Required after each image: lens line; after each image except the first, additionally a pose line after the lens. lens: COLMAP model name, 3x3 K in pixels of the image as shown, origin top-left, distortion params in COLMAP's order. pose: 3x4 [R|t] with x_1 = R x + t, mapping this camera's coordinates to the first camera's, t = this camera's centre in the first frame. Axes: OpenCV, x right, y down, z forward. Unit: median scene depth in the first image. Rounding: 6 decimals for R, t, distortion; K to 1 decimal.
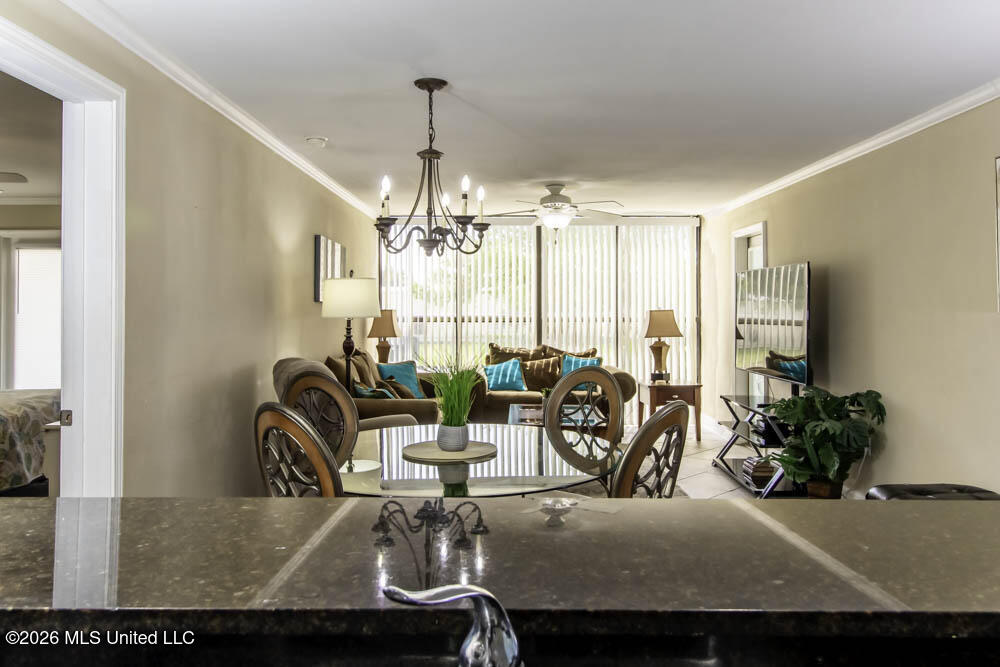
lens RADIAL K [[759.9, 0, 495.9], [0, 759.9, 293.4], [0, 0, 1]] dist [0.035510, -0.000954]
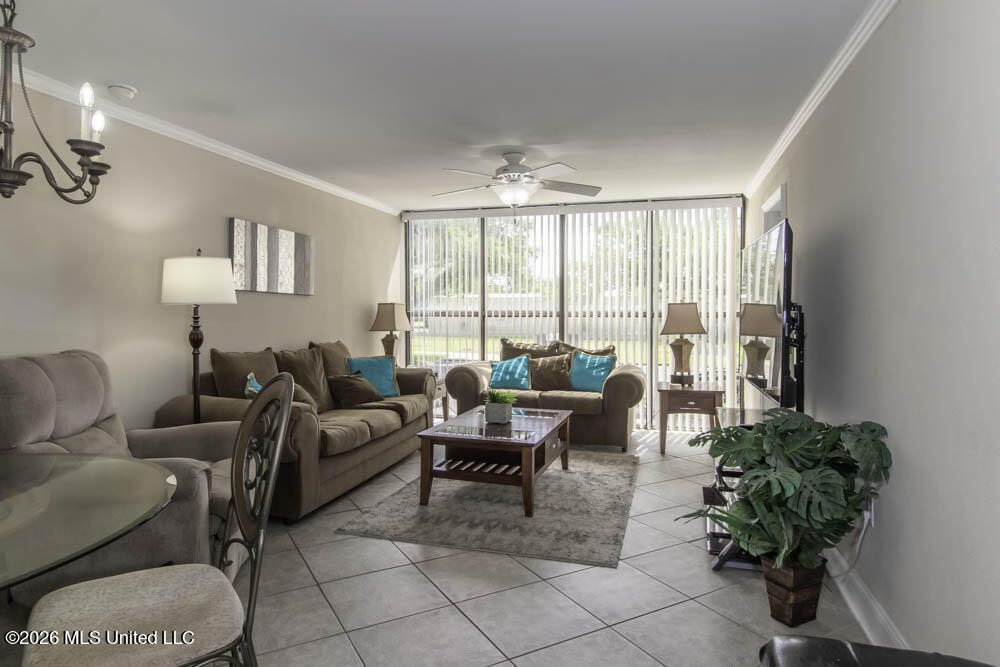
lens RADIAL K [[605.0, 0, 497.0], [0, 605.0, 312.5], [0, 0, 1]] dist [0.002029, 0.000210]
pose [[0.962587, 0.002648, -0.270959, 0.200993], [0.003119, 0.999778, 0.020848, 0.017689], [0.270954, -0.020913, 0.962365, 0.278144]]
